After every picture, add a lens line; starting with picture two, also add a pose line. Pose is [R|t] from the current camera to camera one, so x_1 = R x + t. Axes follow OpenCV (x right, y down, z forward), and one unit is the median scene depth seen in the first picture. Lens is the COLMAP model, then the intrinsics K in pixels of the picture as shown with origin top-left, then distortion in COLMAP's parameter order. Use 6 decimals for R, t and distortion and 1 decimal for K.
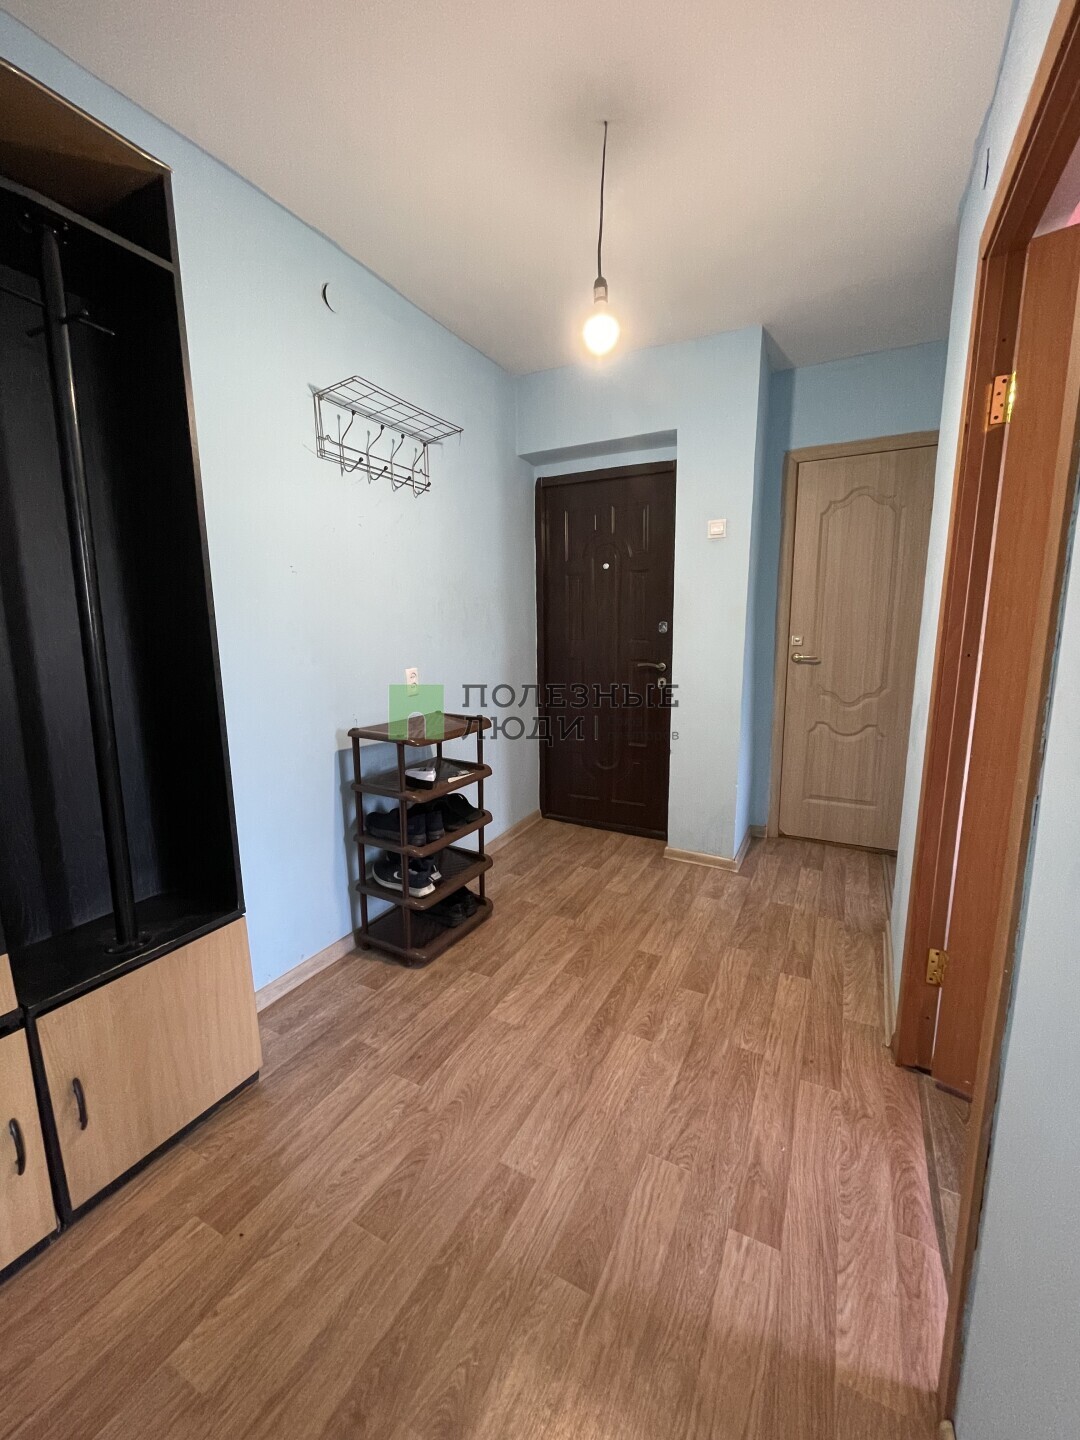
lens RADIAL K [[580.8, 0, 538.9], [0, 580.8, 715.5], [0, 0, 1]] dist [-0.001973, -0.000418]
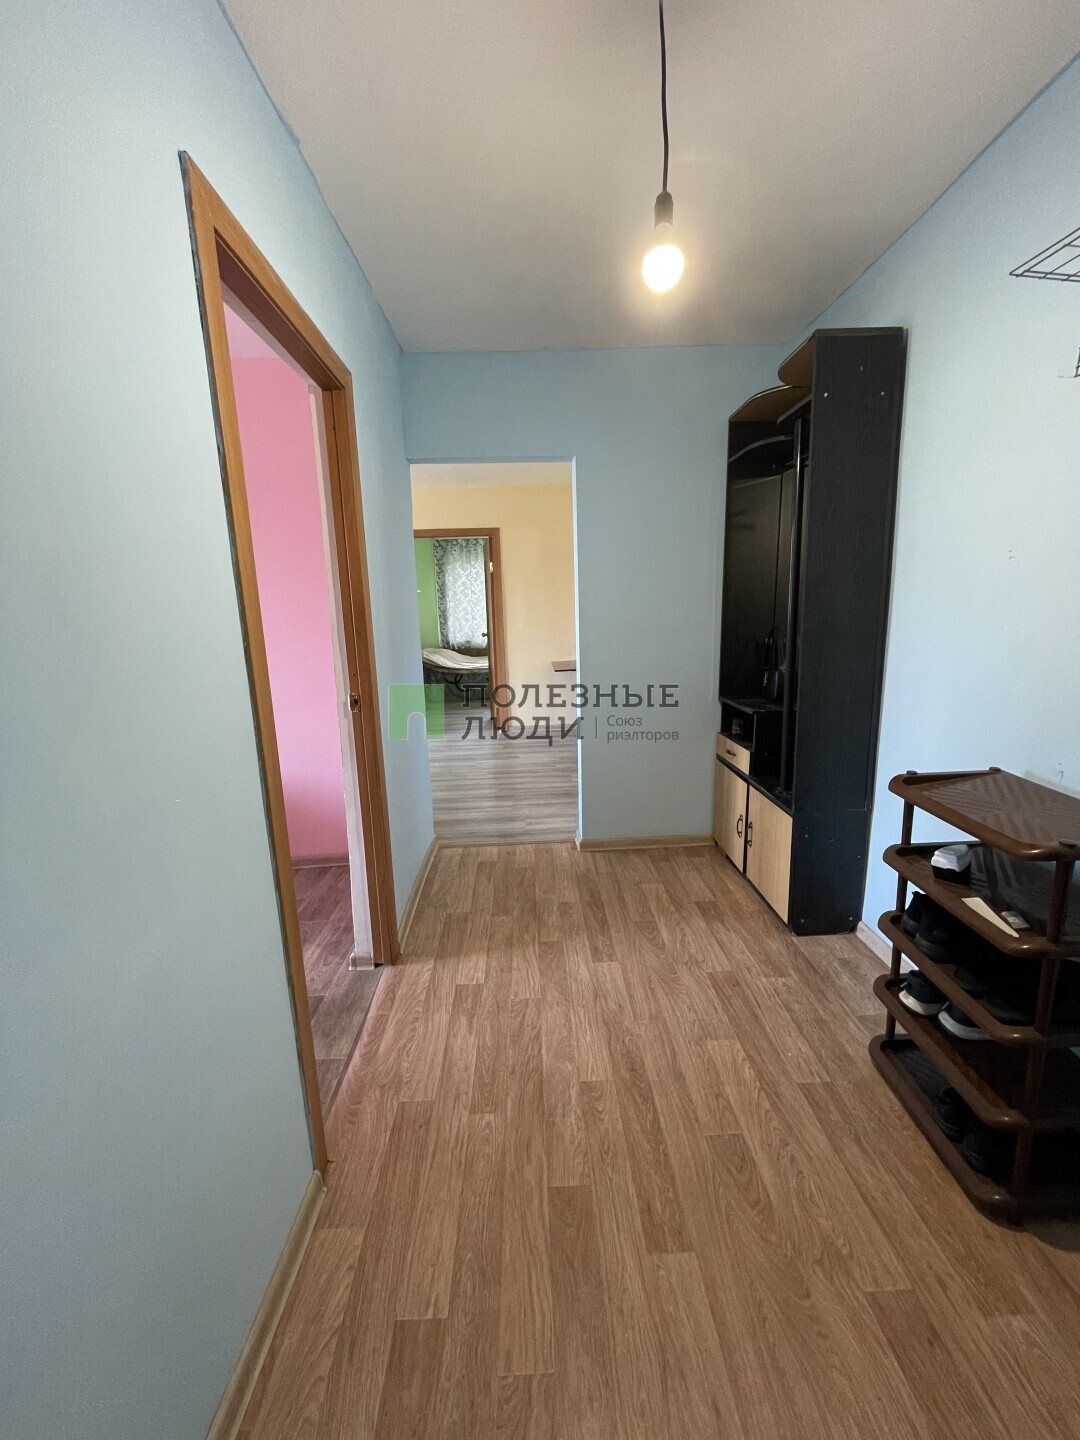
lens RADIAL K [[580.8, 0, 541.7], [0, 580.8, 719.8], [0, 0, 1]] dist [-0.001973, -0.000418]
pose [[-0.869491, 0.129557, -0.476655, 0.679965], [-0.037876, 0.944661, 0.325855, -0.330458], [0.492495, 0.301382, -0.816467, 1.705514]]
